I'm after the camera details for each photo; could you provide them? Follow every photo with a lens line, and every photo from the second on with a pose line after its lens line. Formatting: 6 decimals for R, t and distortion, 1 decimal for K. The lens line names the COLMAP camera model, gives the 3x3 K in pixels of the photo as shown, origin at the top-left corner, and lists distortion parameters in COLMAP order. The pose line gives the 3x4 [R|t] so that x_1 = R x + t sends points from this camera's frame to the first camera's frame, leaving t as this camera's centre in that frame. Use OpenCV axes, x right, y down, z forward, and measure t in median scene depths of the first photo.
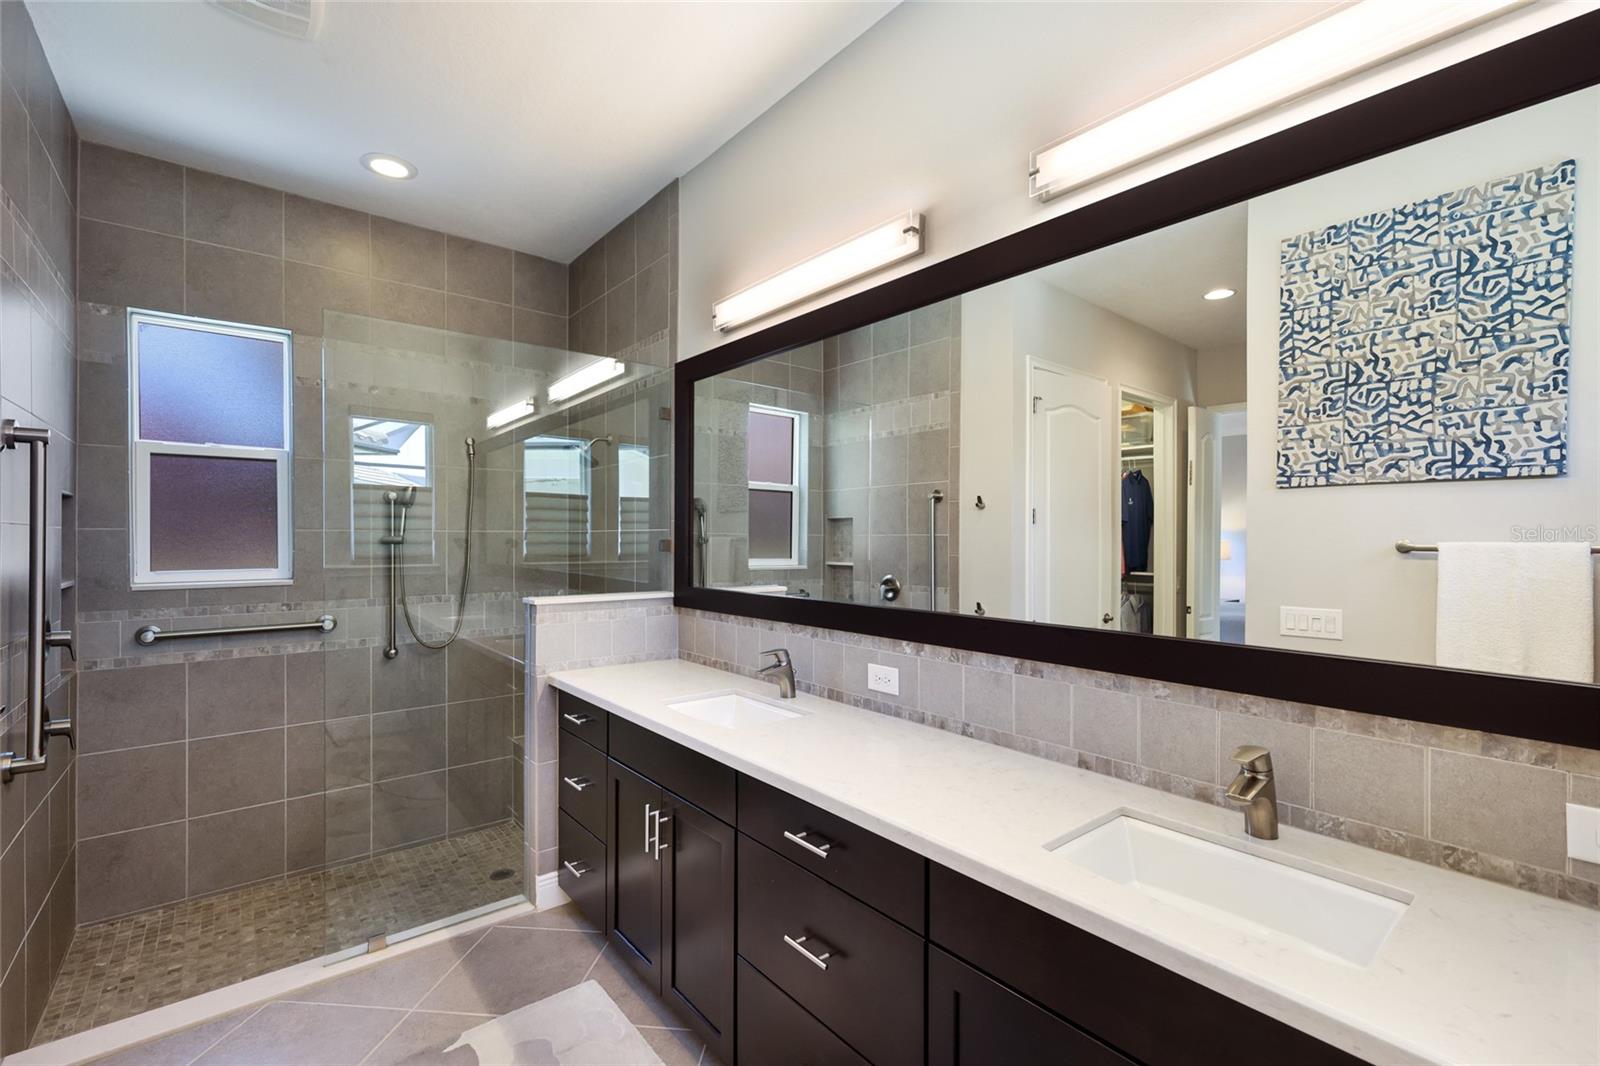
lens RADIAL K [[698.4, 0, 800.0], [0, 698.4, 533.0], [0, 0, 1]] dist [0.006479, -0.000245]
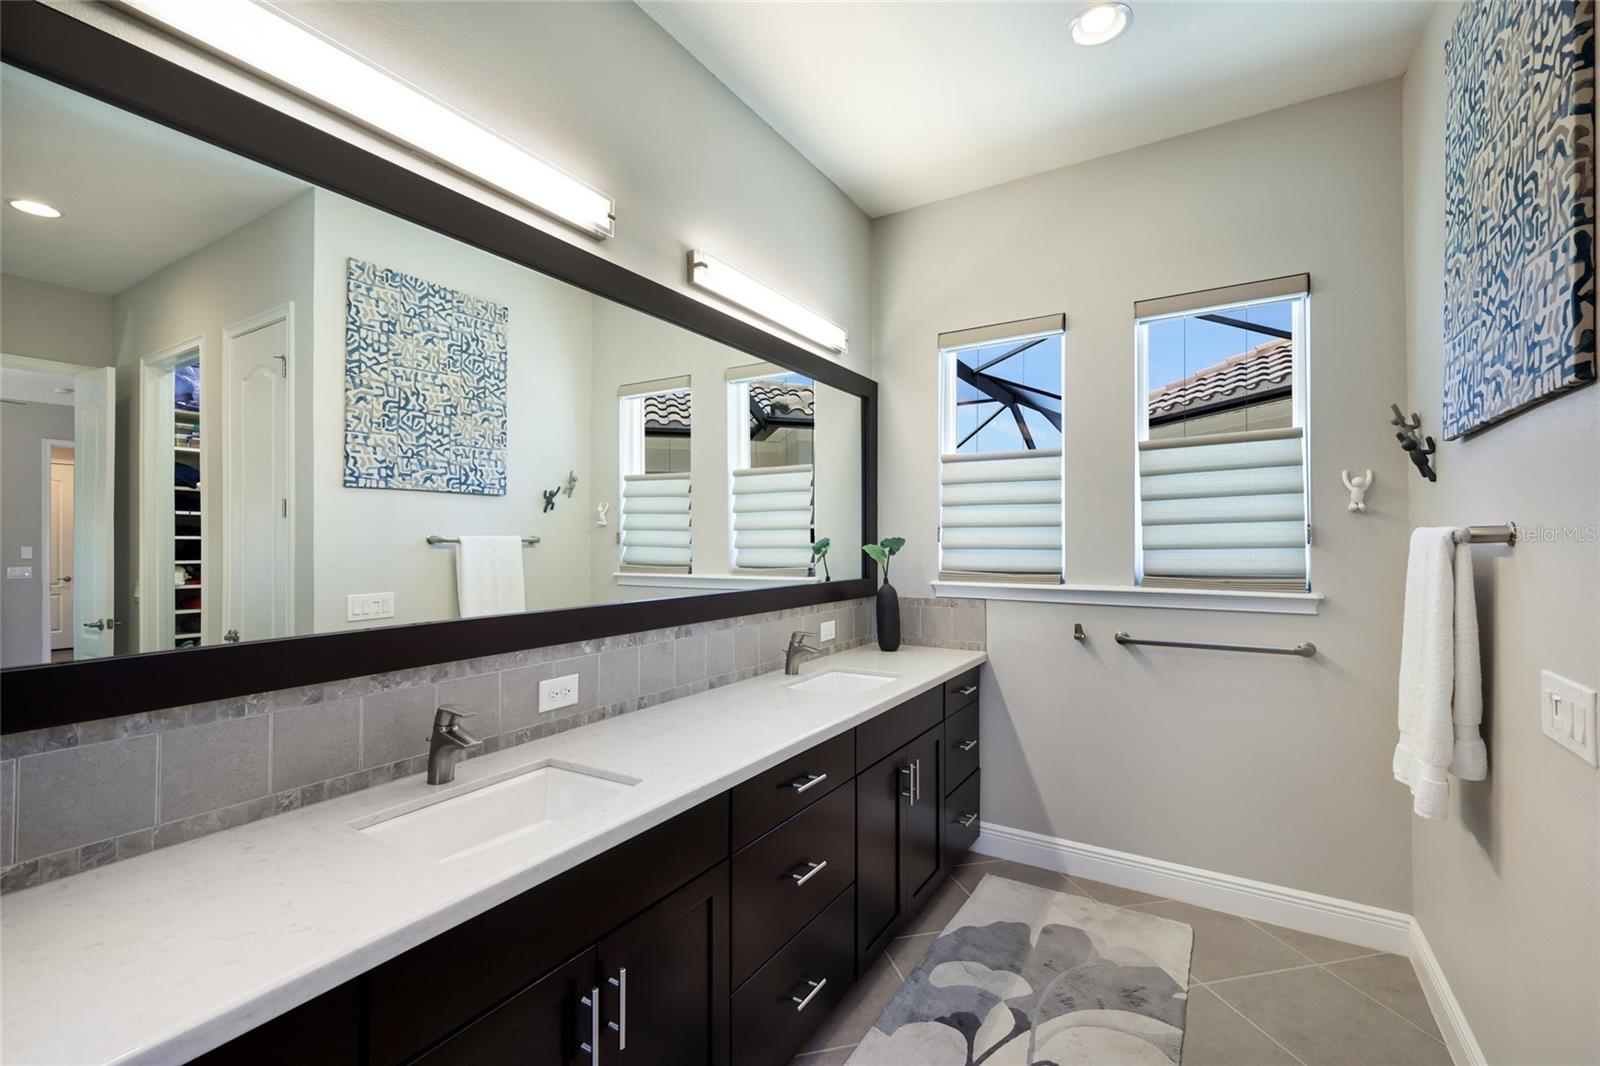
lens RADIAL K [[698.4, 0, 800.0], [0, 698.4, 533.0], [0, 0, 1]] dist [0.006479, -0.000245]
pose [[-0.317454, 0.004369, 0.948263, -0.626575], [-0.004903, 0.999968, -0.006249, 0.011019], [-0.948261, -0.006633, -0.317423, 0.775279]]
